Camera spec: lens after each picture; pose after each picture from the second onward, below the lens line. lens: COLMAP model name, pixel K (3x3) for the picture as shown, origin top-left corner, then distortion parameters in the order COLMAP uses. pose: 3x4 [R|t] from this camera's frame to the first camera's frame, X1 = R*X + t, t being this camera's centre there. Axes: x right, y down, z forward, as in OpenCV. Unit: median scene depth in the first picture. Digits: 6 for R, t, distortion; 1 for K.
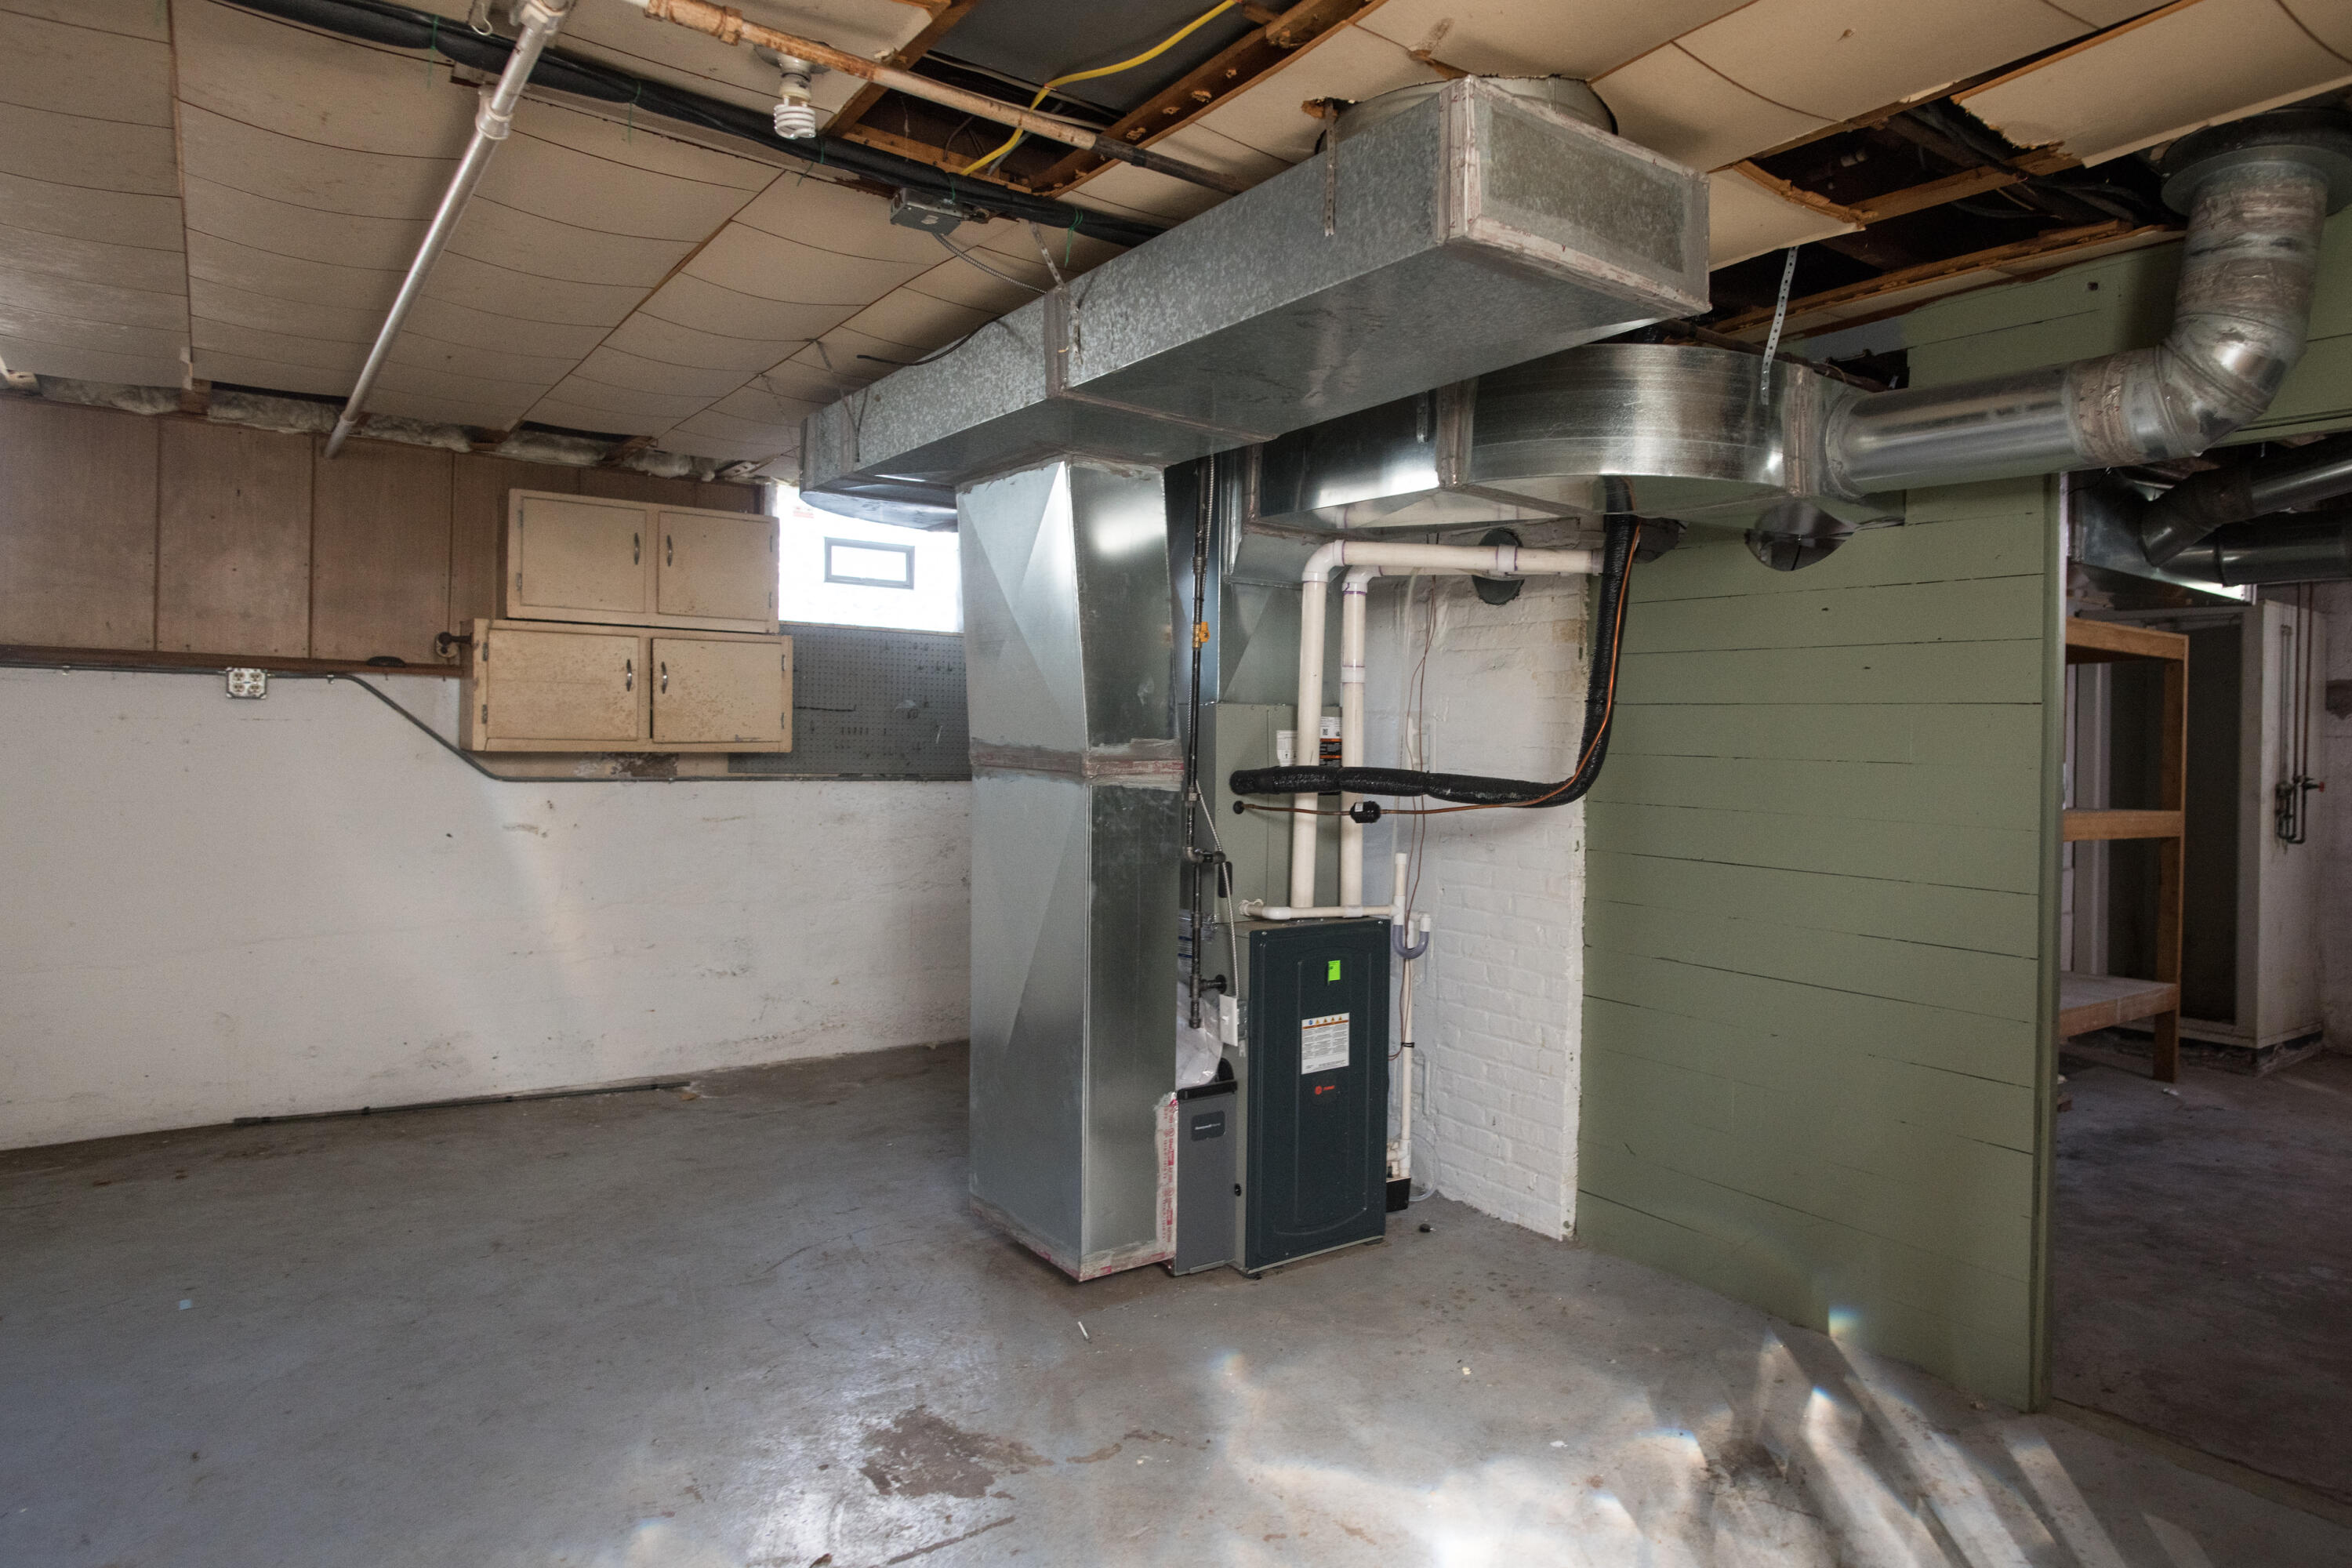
lens RADIAL K [[1394.9, 0, 1177.7], [0, 1394.9, 743.1], [0, 0, 1]] dist [0.001593, 0.000465]
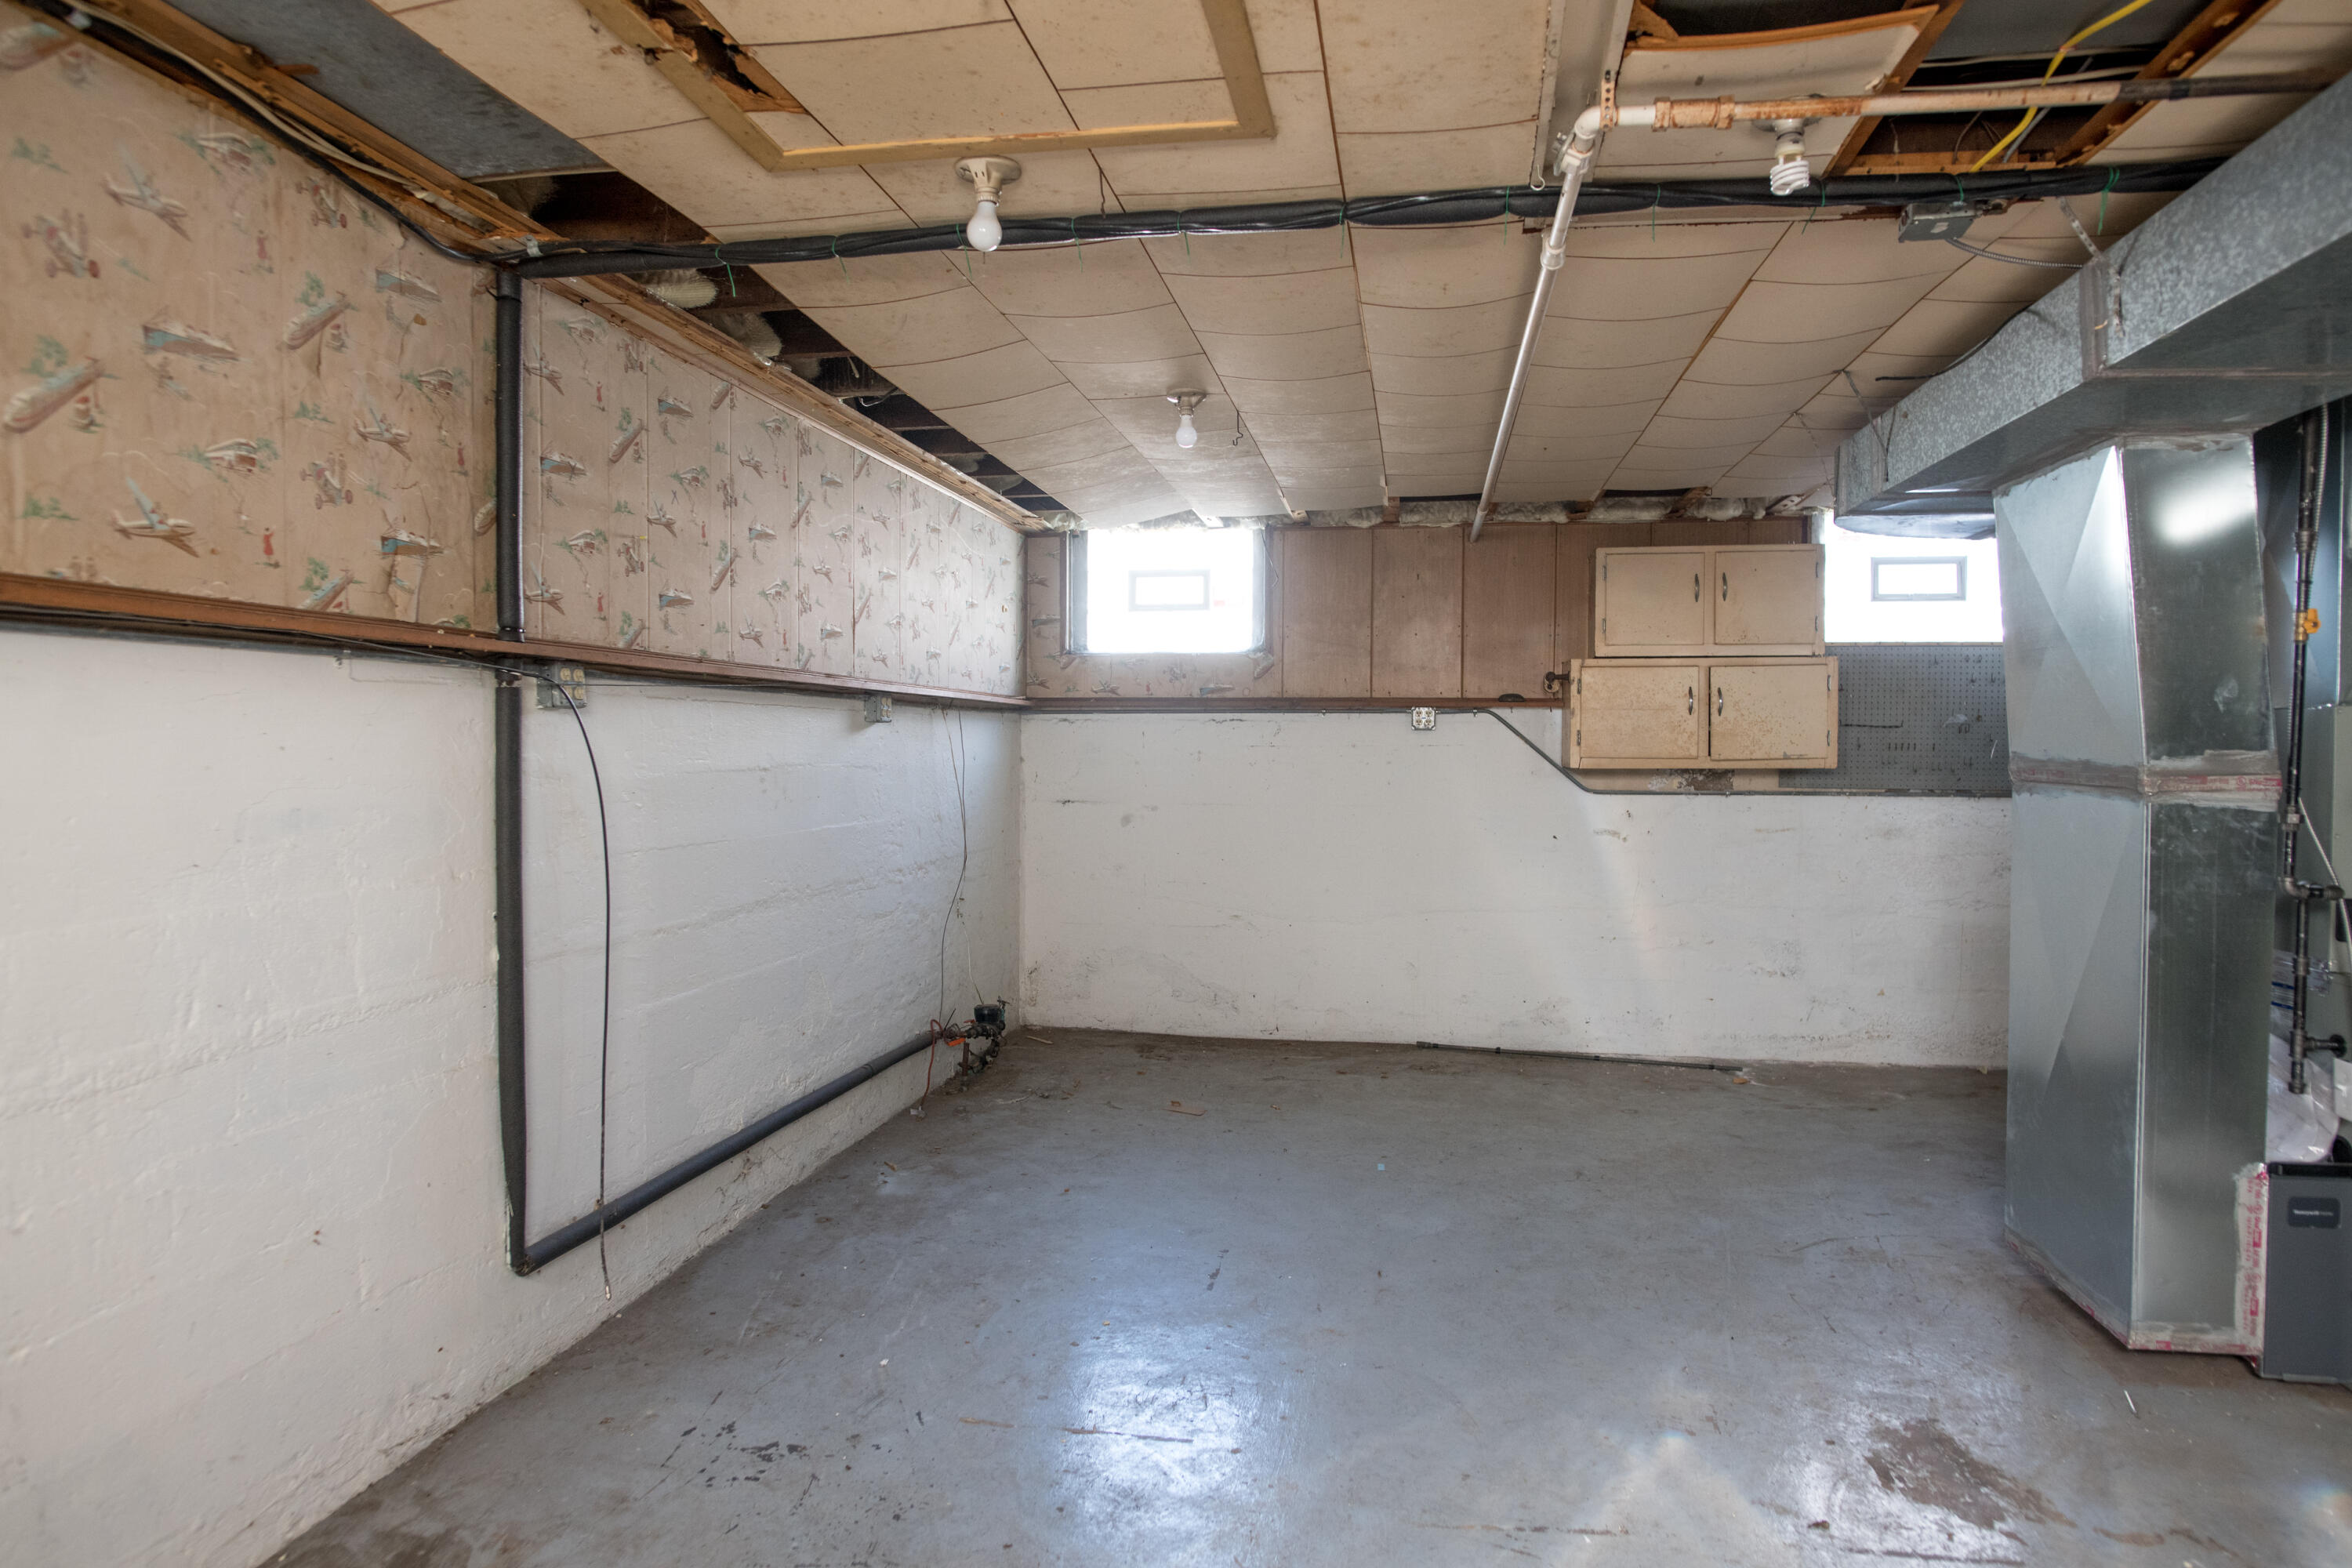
lens RADIAL K [[1278.4, 0, 1176.0], [0, 1278.4, 784.0], [0, 0, 1]] dist [-0.001005, 0.002283]
pose [[0.682015, 0.004978, -0.731321, 0.111433], [0.007279, 0.999881, 0.013595, 0.002300], [0.731302, -0.014595, 0.681898, -0.016817]]
